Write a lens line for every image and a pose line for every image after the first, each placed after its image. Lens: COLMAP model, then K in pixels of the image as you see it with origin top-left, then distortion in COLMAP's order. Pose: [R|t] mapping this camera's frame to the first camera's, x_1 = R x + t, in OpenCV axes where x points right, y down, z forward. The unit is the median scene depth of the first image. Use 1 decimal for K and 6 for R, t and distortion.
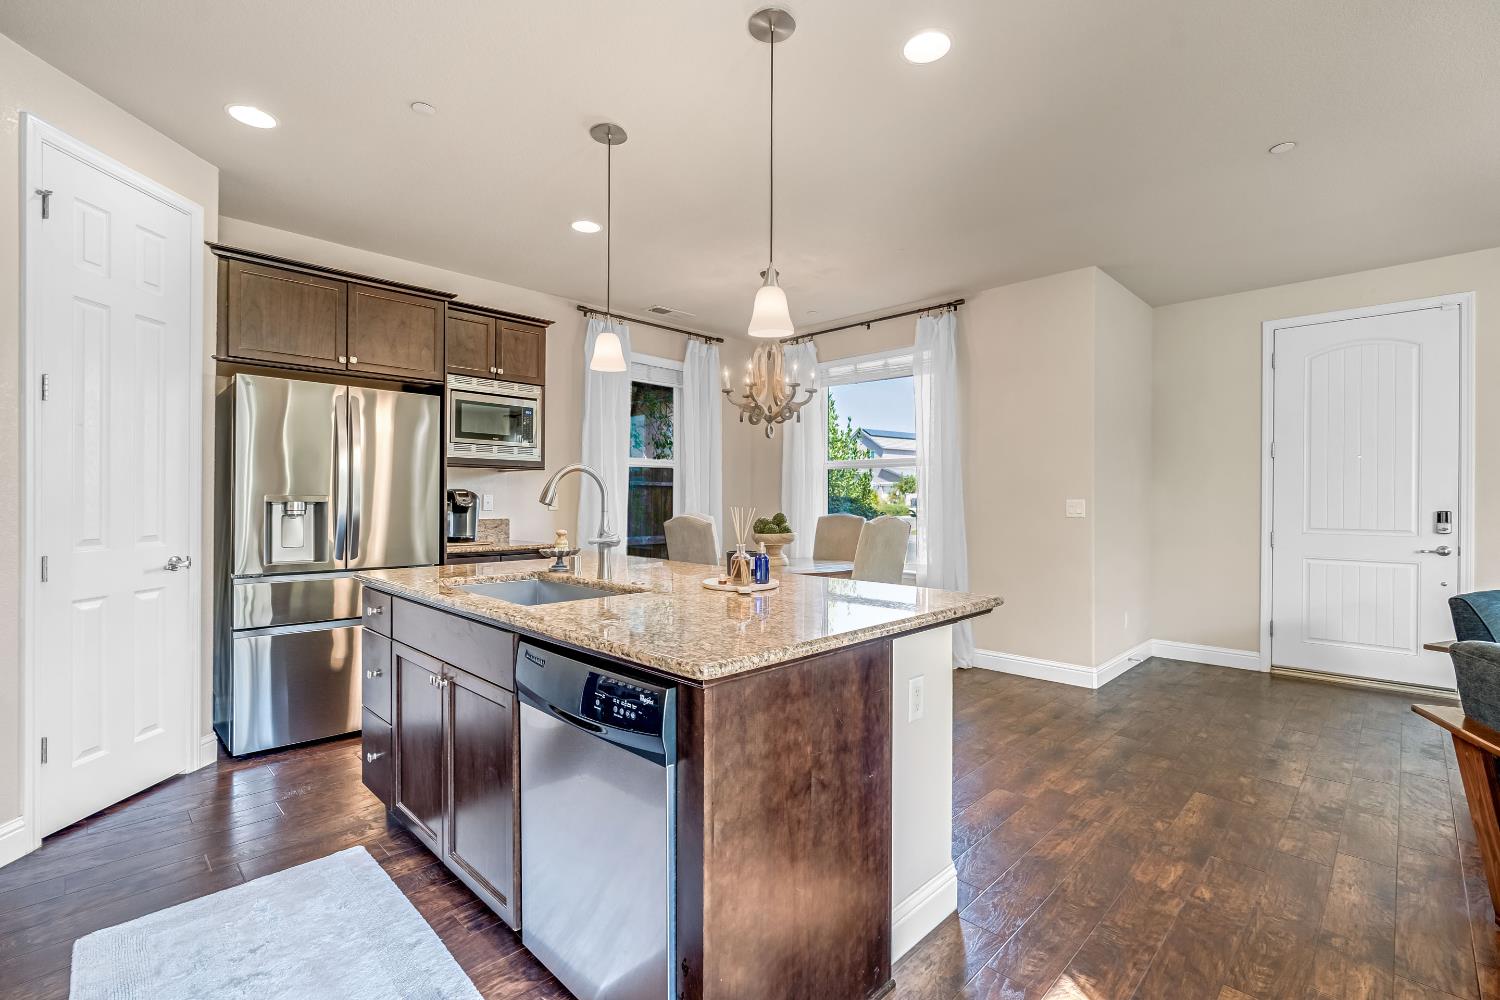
lens RADIAL K [[675.3, 0, 750.0], [0, 675.3, 500.0], [0, 0, 1]] dist [-0.002322, 0.000493]
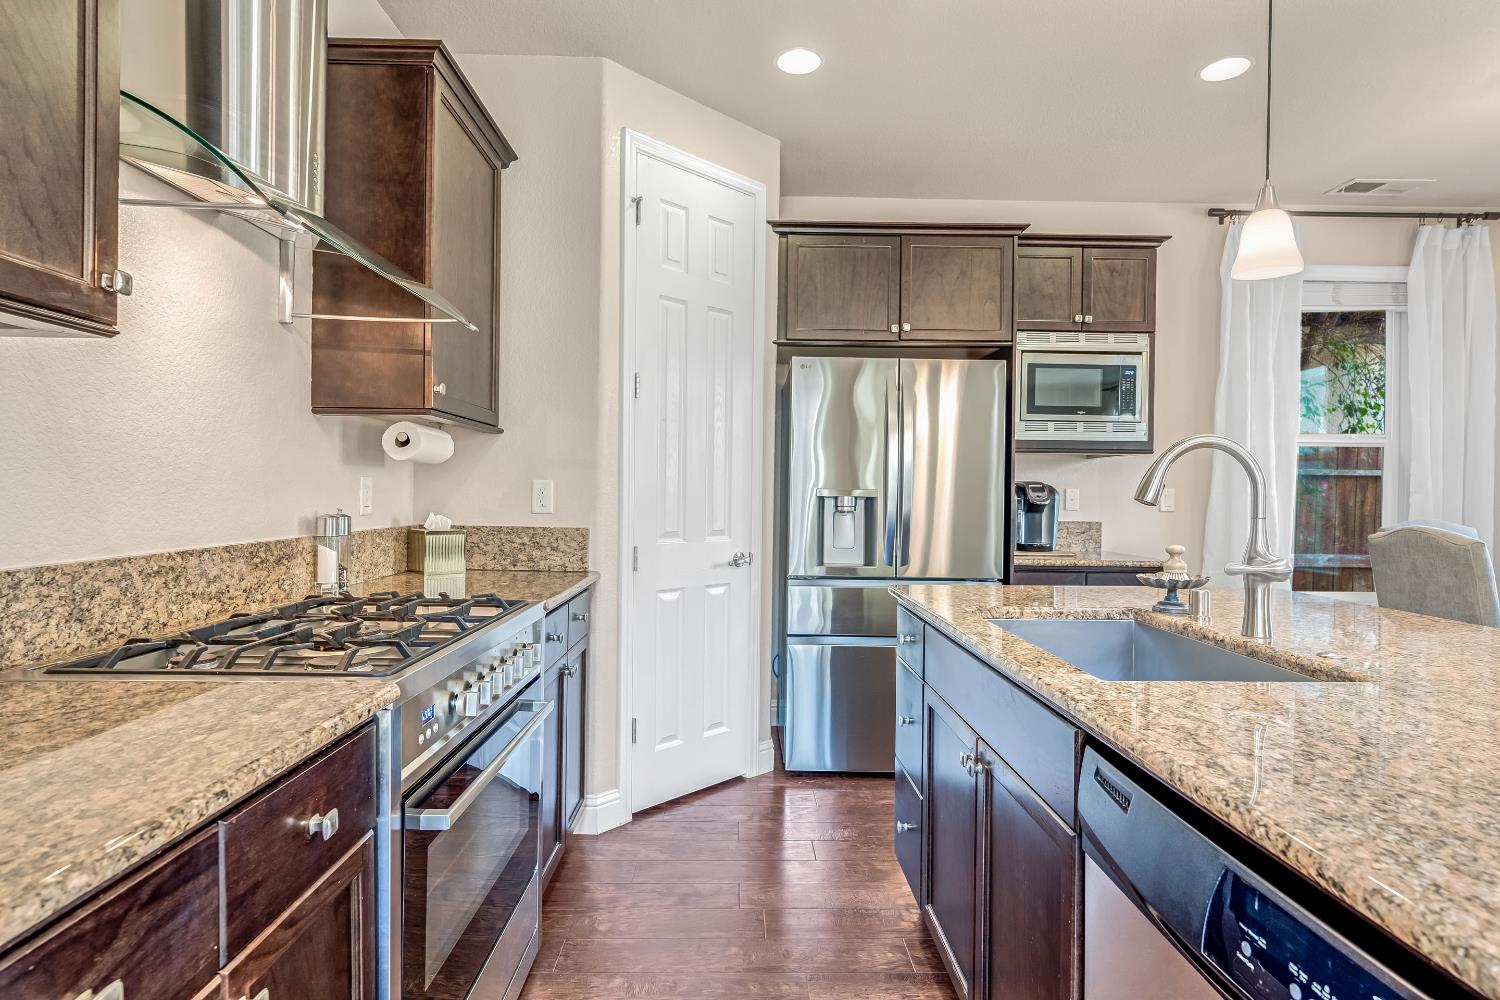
lens RADIAL K [[789.8, 0, 744.7], [0, 789.8, 496.3], [0, 0, 1]] dist [-0.002959, 0.000647]
pose [[0.710275, 0.007602, -0.703884, -0.042161], [-0.007575, 0.999966, 0.003157, 0.000301], [0.703884, 0.003089, 0.710308, 0.172389]]
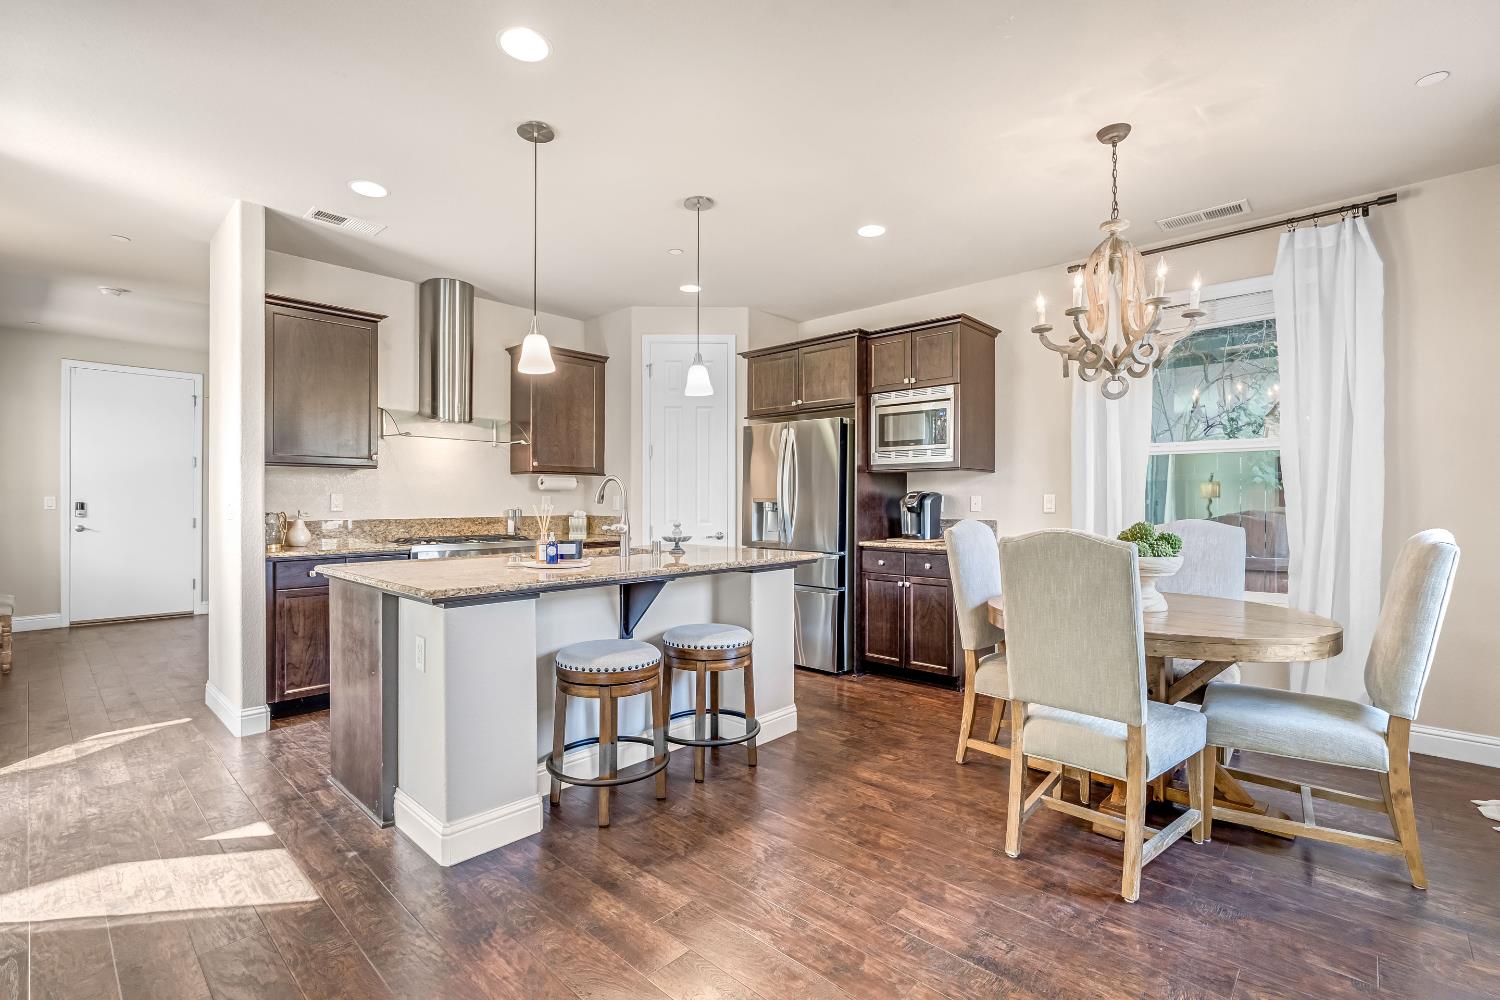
lens RADIAL K [[680.0, 0, 750.0], [0, 680.0, 500.0], [0, 0, 1]] dist [0.008760, 0.000449]
pose [[0.031203, -0.004578, -0.999503, 0.878056], [-0.001025, 0.999989, -0.004613, 0.004876], [0.999513, 0.001169, 0.031197, 0.891016]]
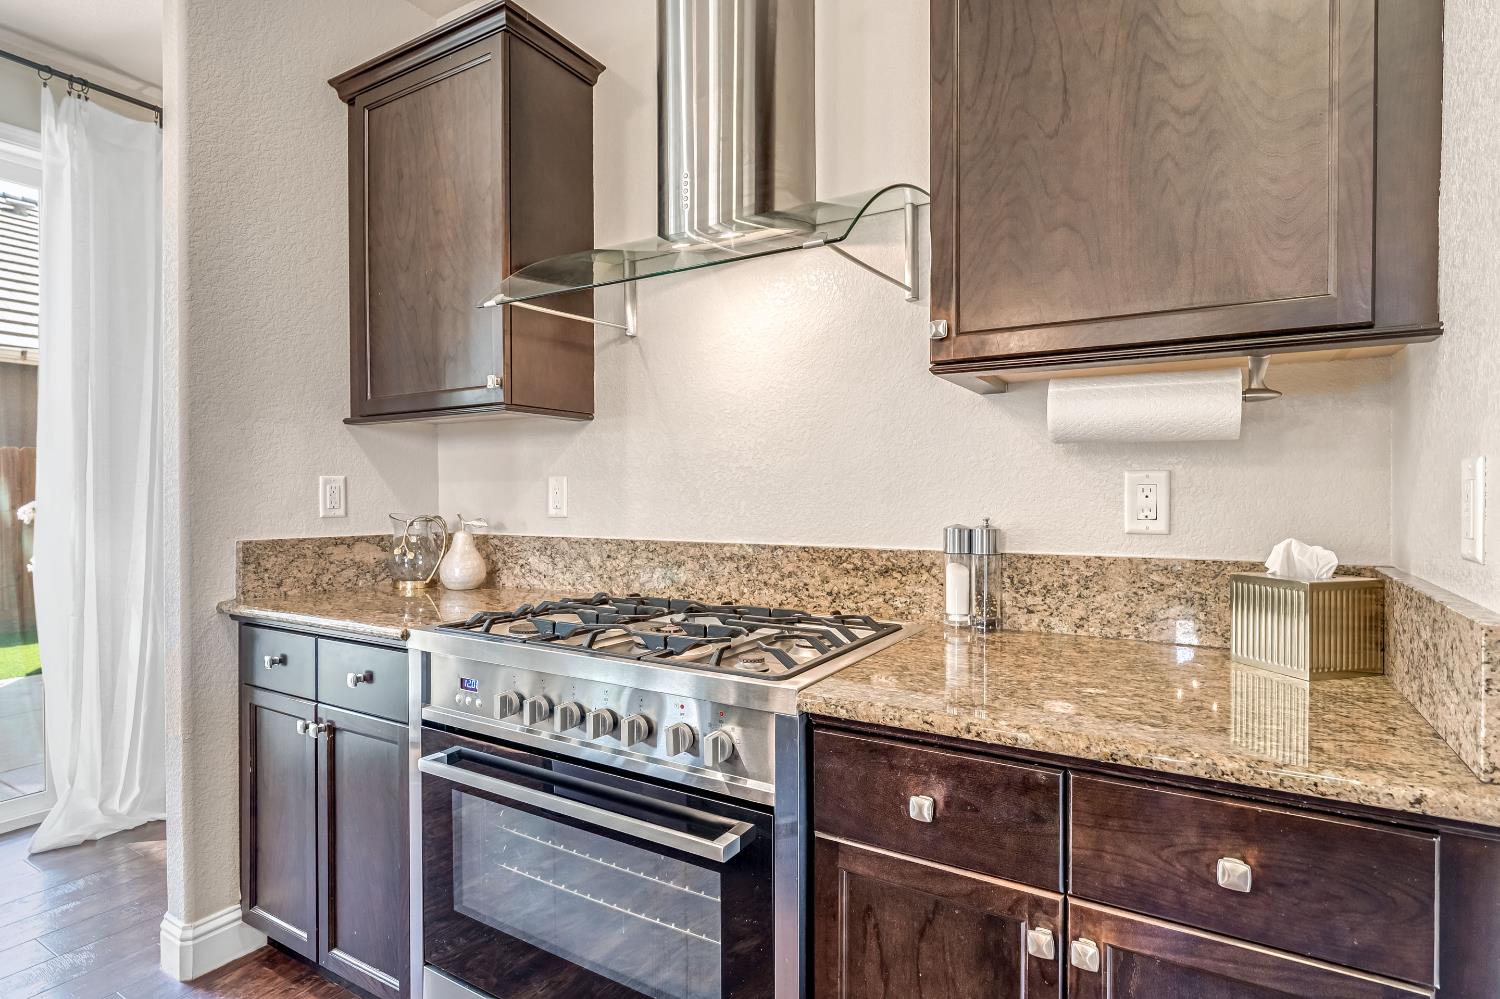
lens RADIAL K [[773.0, 0, 727.0], [0, 773.0, 499.6], [0, 0, 1]] dist [0.000921, 0.000368]
pose [[-0.973363, -0.004612, -0.229222, -0.473409], [-0.006207, 0.999961, 0.006236, 0.001670], [0.229185, 0.007493, -0.973354, 0.815119]]
